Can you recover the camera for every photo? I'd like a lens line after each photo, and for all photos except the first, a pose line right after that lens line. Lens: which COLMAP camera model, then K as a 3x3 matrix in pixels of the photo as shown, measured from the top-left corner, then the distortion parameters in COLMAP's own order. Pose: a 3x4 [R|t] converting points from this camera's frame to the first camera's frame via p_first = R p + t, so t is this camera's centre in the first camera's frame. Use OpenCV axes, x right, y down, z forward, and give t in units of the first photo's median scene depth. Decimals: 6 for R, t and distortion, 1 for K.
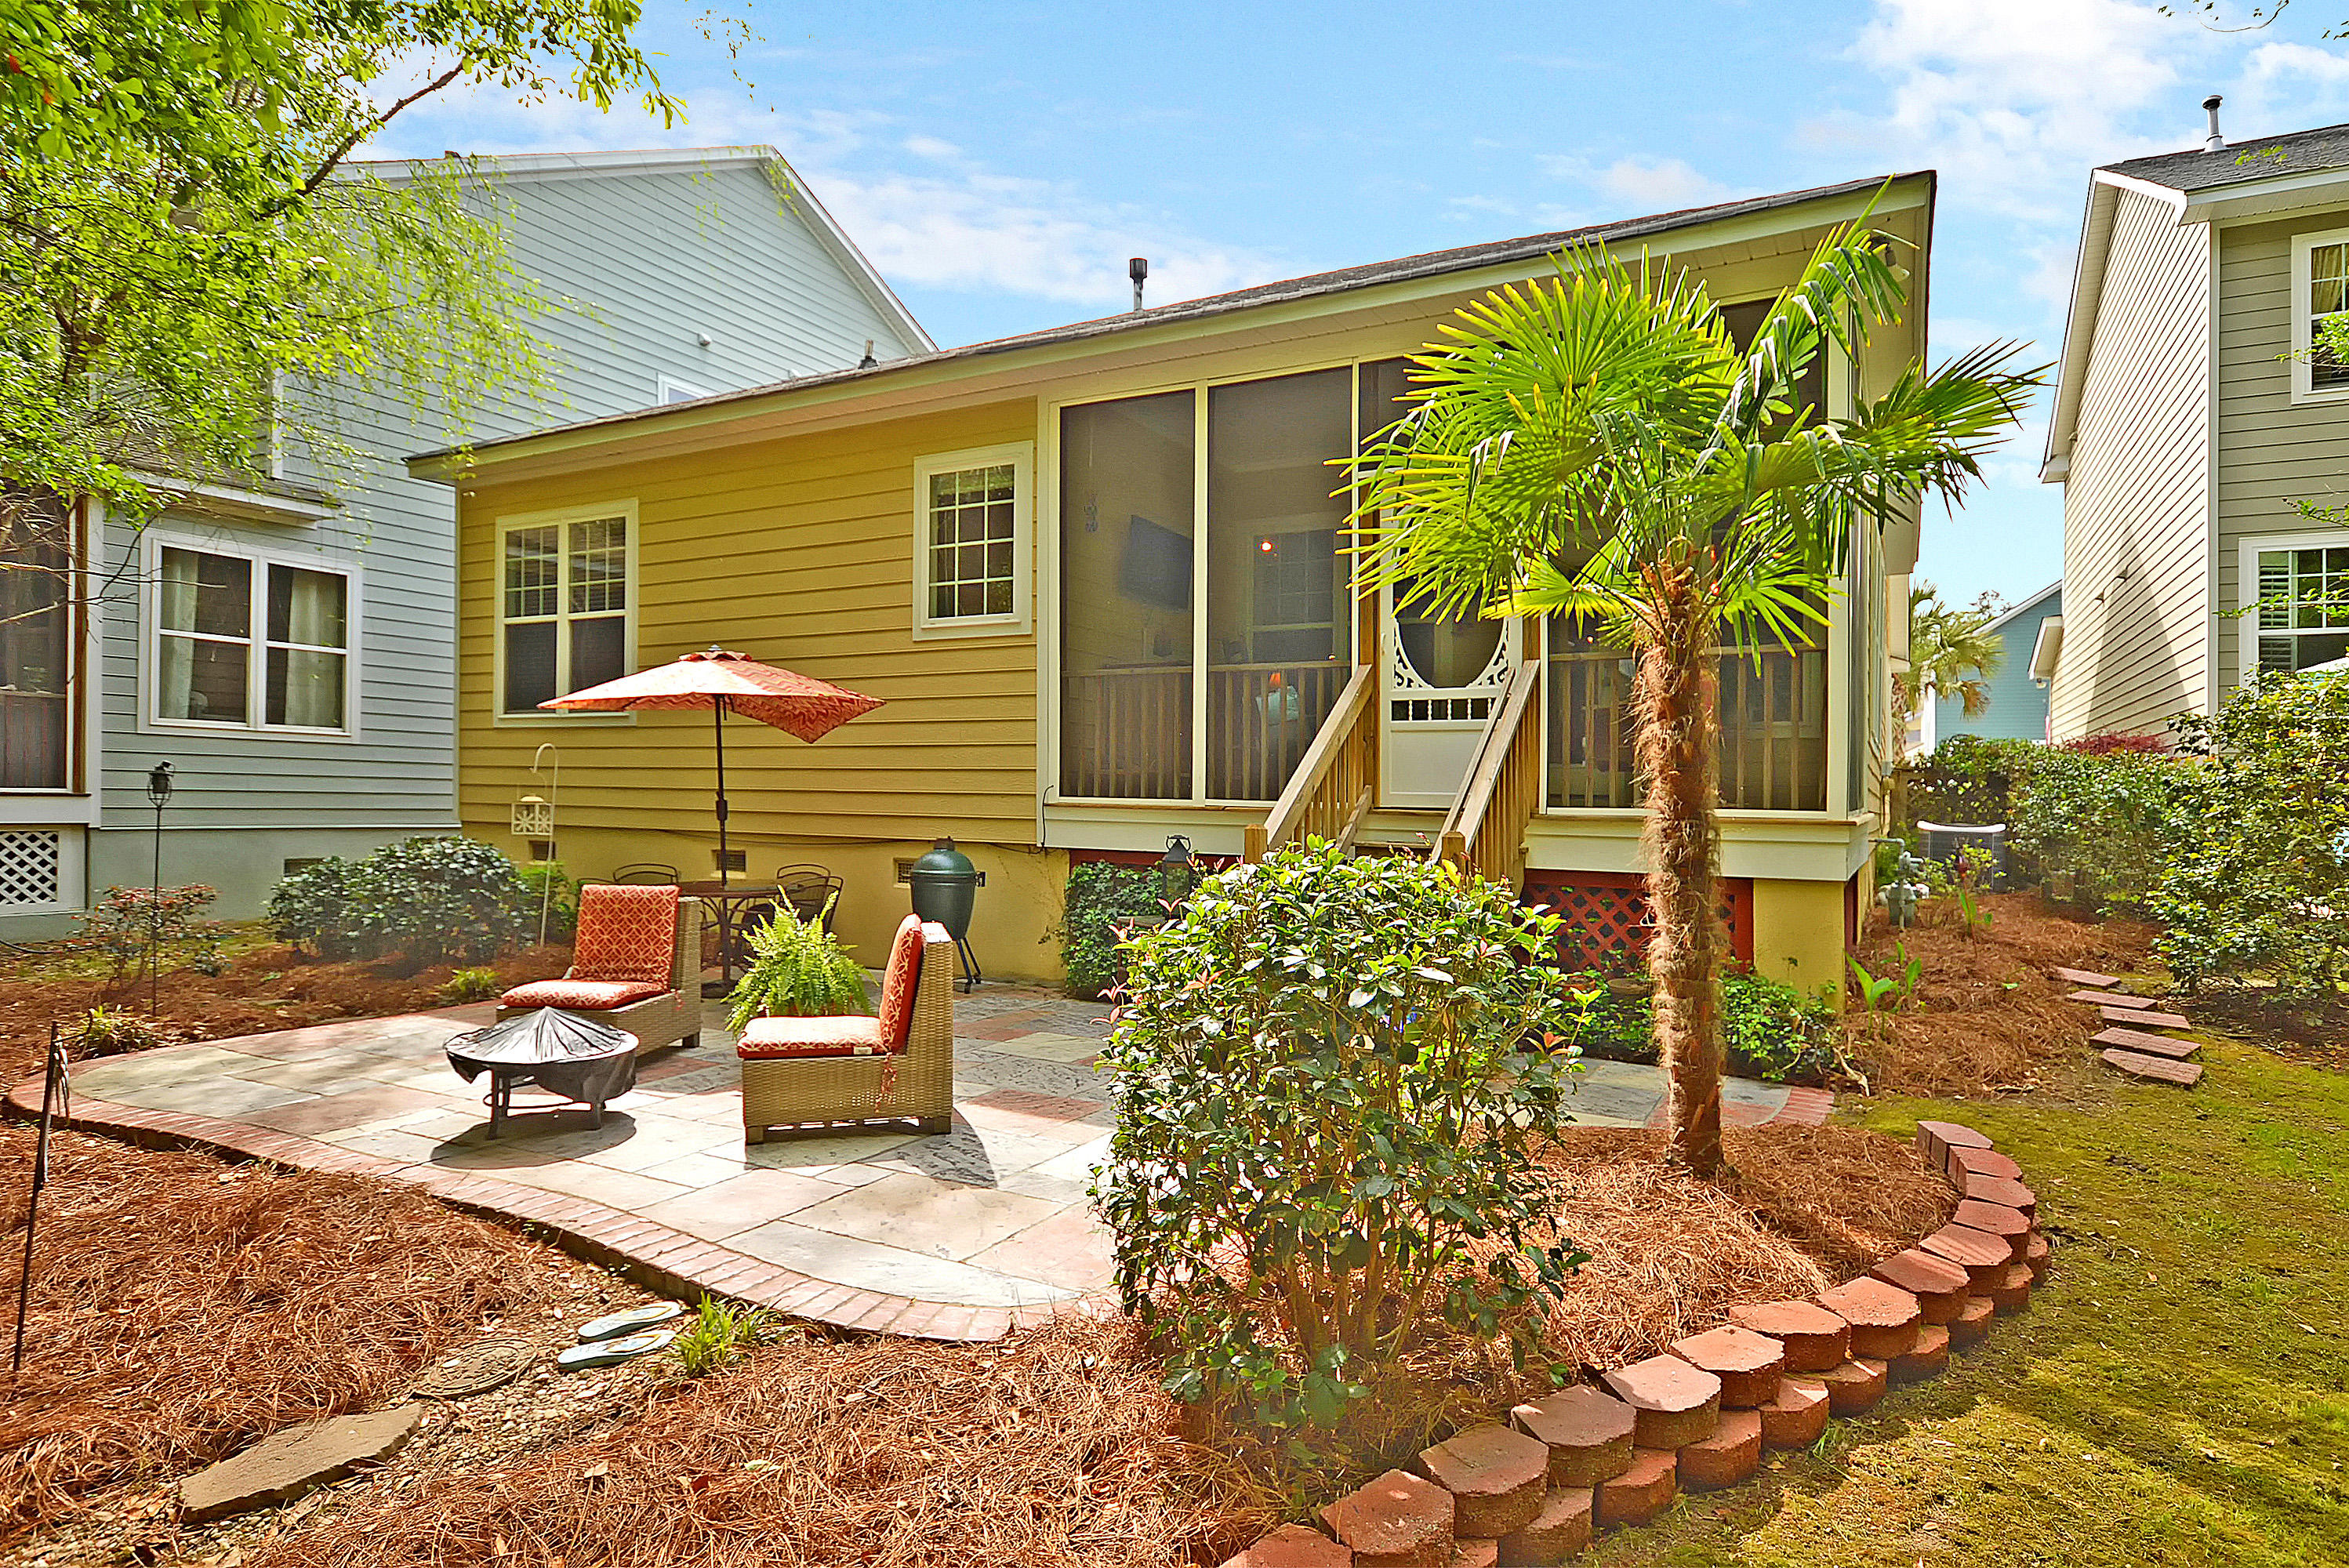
lens RADIAL K [[1271.3, 0, 1179.6], [0, 1271.3, 787.6], [0, 0, 1]] dist [0.006353, 0.000987]
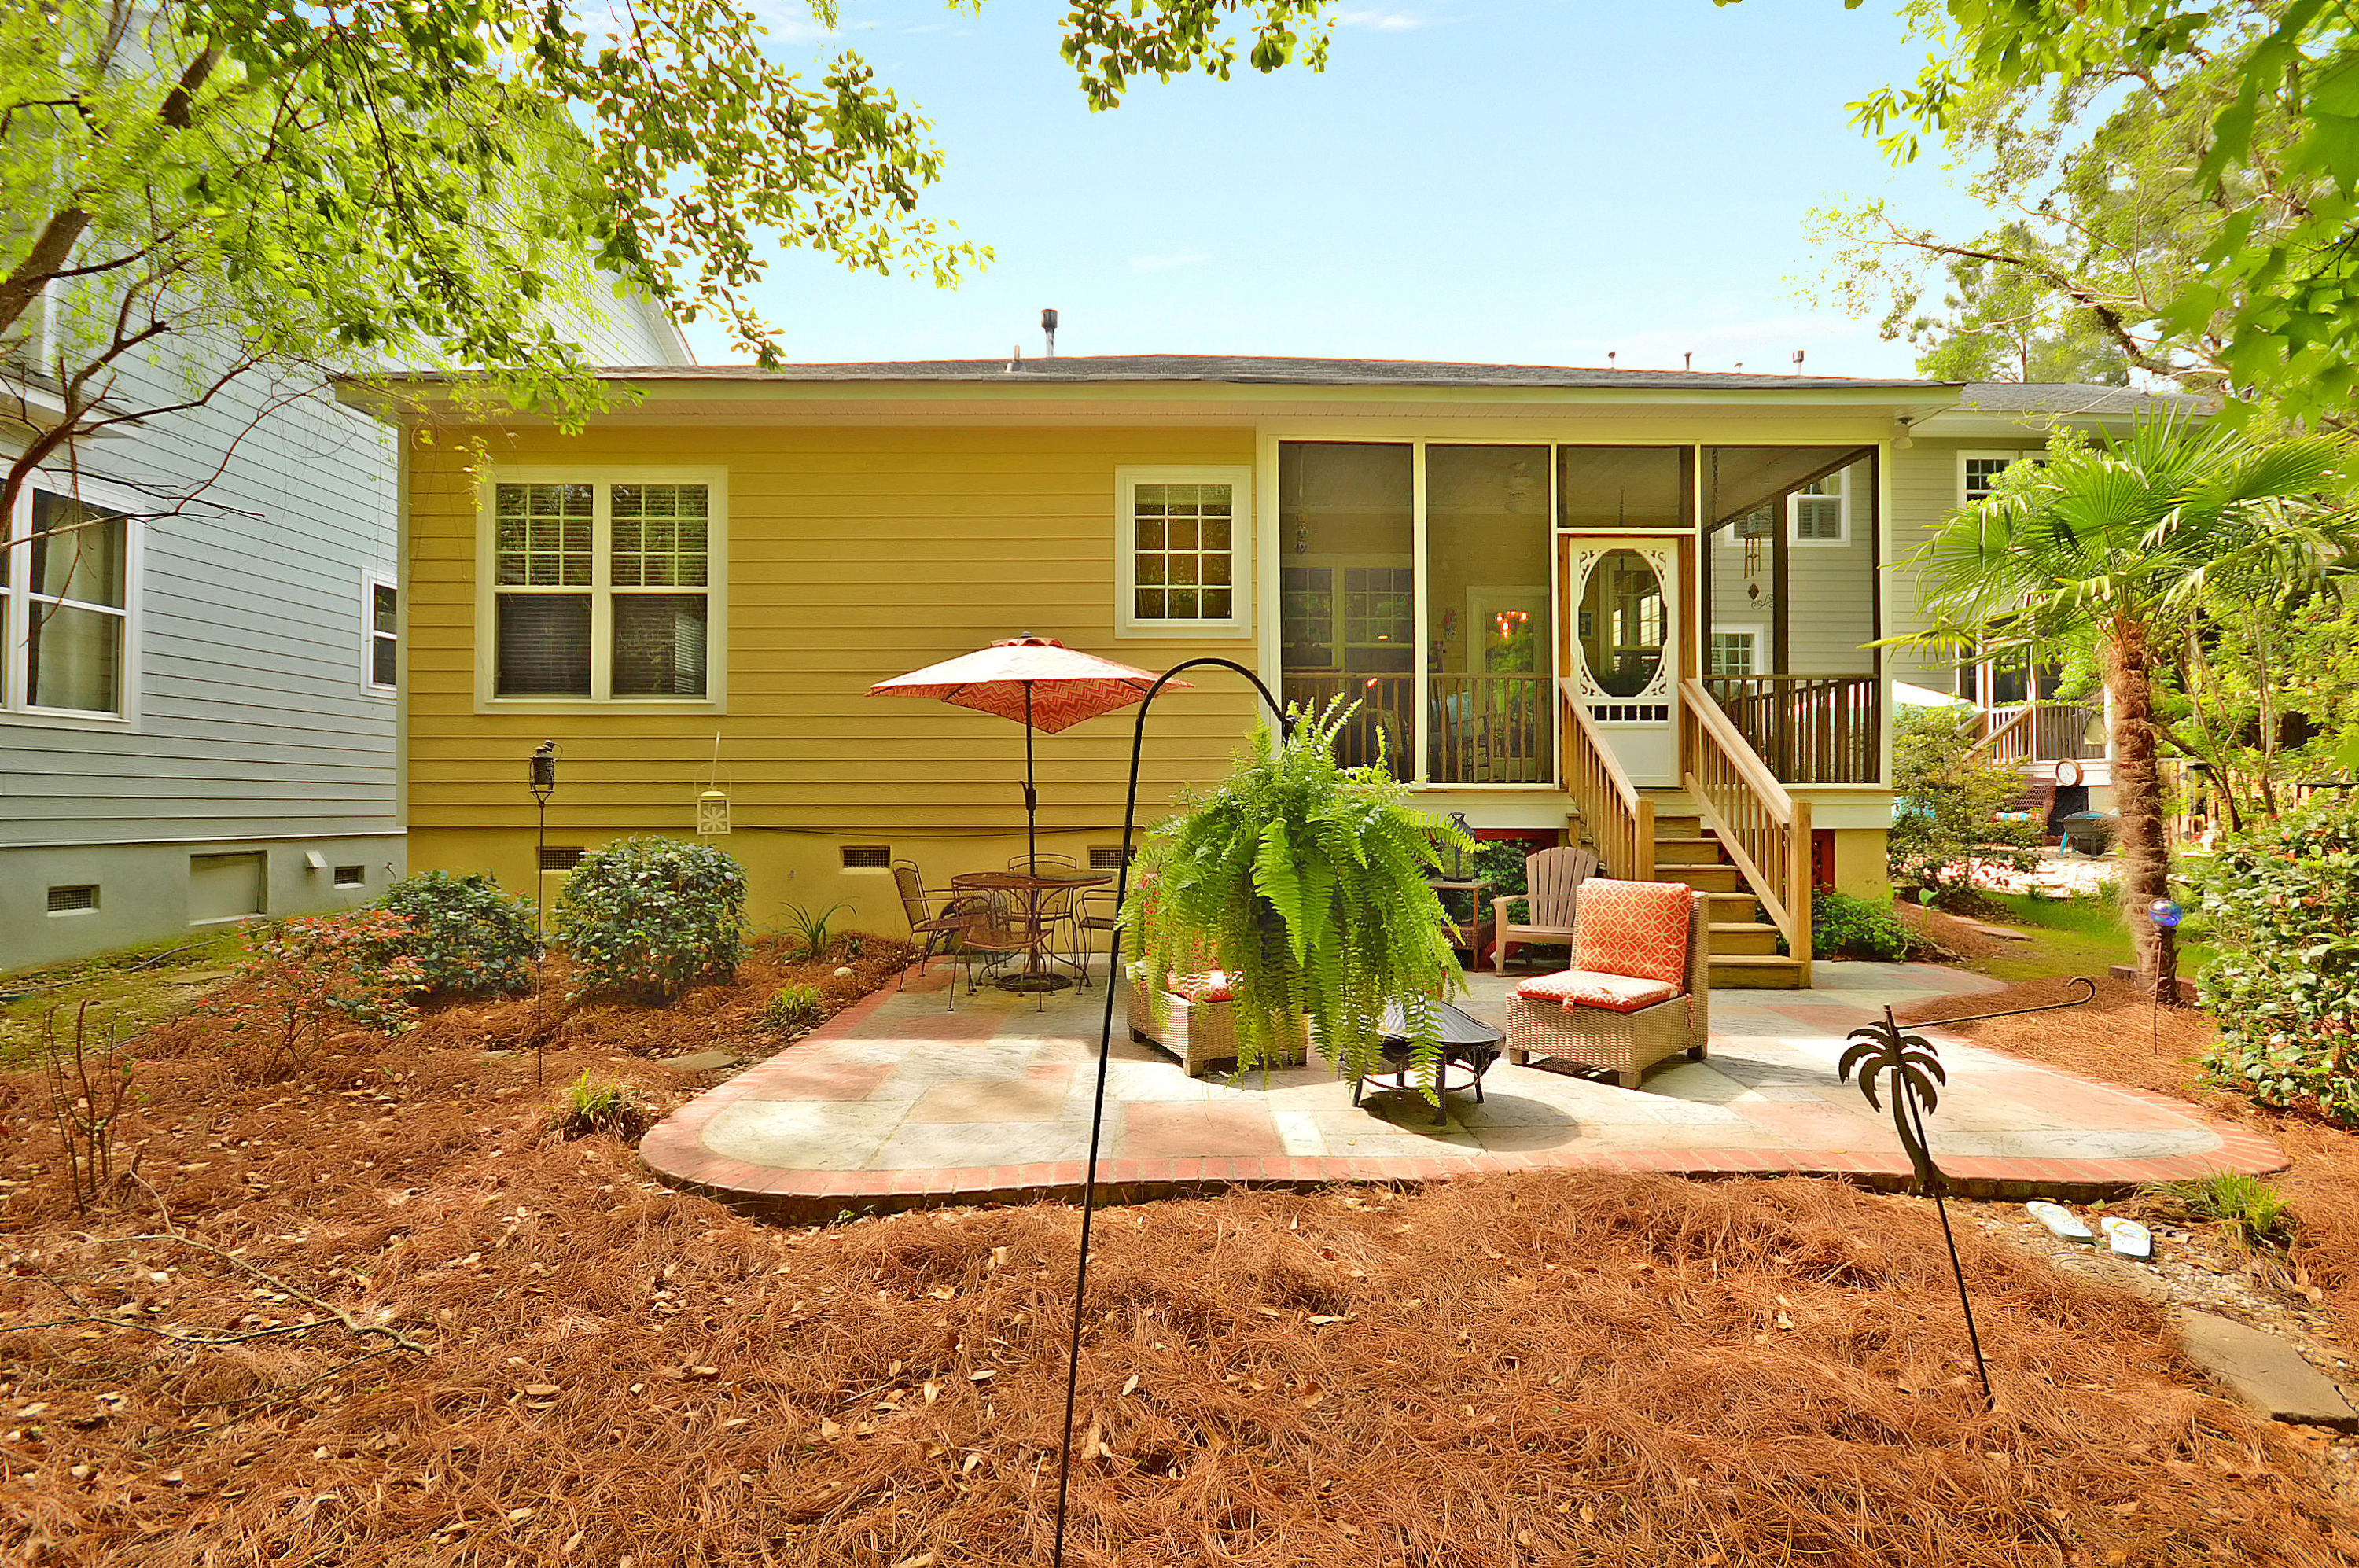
lens RADIAL K [[1047.4, 0, 1171.9], [0, 1047.4, 781.3], [0, 0, 1]] dist [-0.010995, -0.000220]
pose [[0.873858, -0.009378, 0.486090, -0.603287], [0.012199, 0.999922, -0.002638, 0.005782], [-0.486027, 0.008234, 0.873905, 0.223892]]
